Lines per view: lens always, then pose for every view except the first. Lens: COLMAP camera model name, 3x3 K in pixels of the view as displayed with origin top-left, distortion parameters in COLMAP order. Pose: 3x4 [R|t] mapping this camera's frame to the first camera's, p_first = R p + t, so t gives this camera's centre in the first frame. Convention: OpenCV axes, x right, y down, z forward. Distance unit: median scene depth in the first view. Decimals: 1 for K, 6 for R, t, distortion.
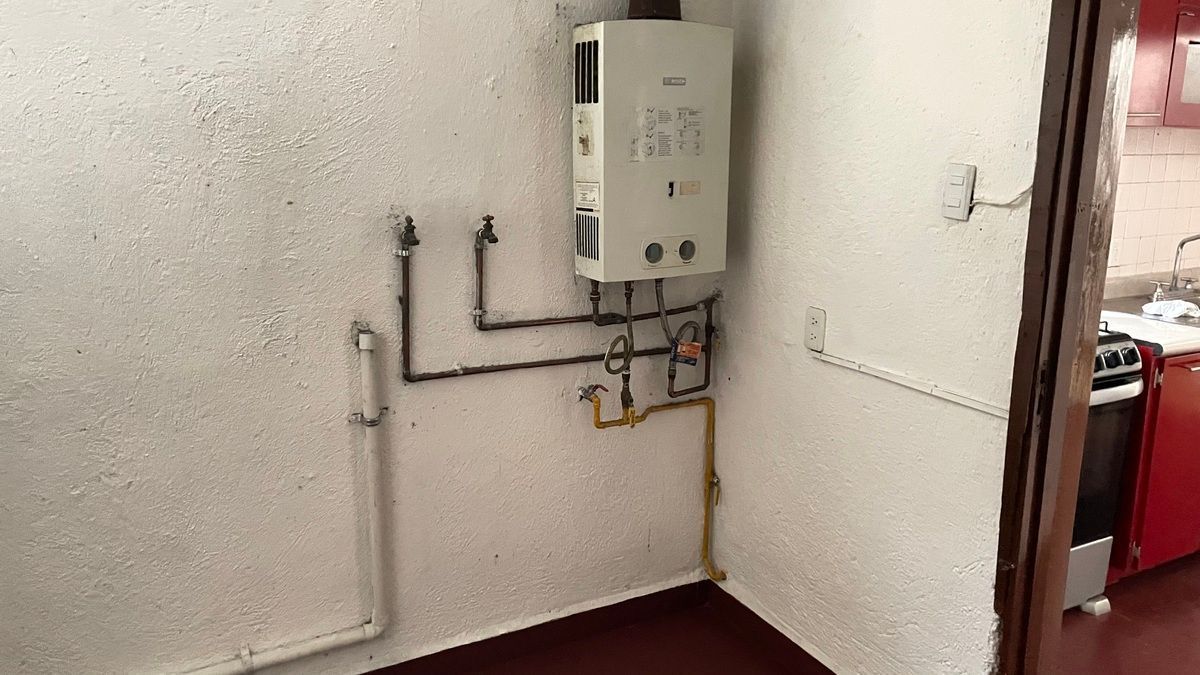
lens RADIAL K [[907.6, 0, 600.0], [0, 907.6, 337.5], [0, 0, 1]] dist [0.115257, -0.155684]
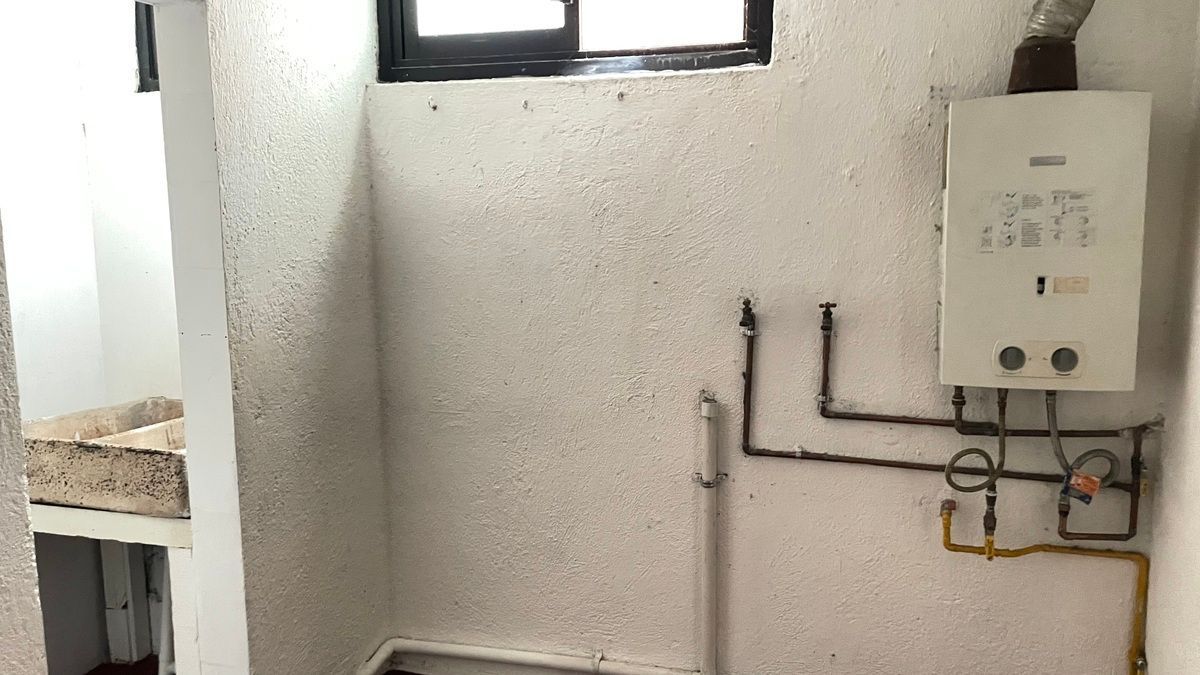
lens RADIAL K [[907.6, 0, 600.0], [0, 907.6, 337.5], [0, 0, 1]] dist [0.115257, -0.155684]
pose [[0.702141, 0.092147, -0.706051, 0.394682], [-0.144734, 0.989360, -0.014811, -0.043677], [0.697173, 0.112589, 0.708006, 0.118470]]
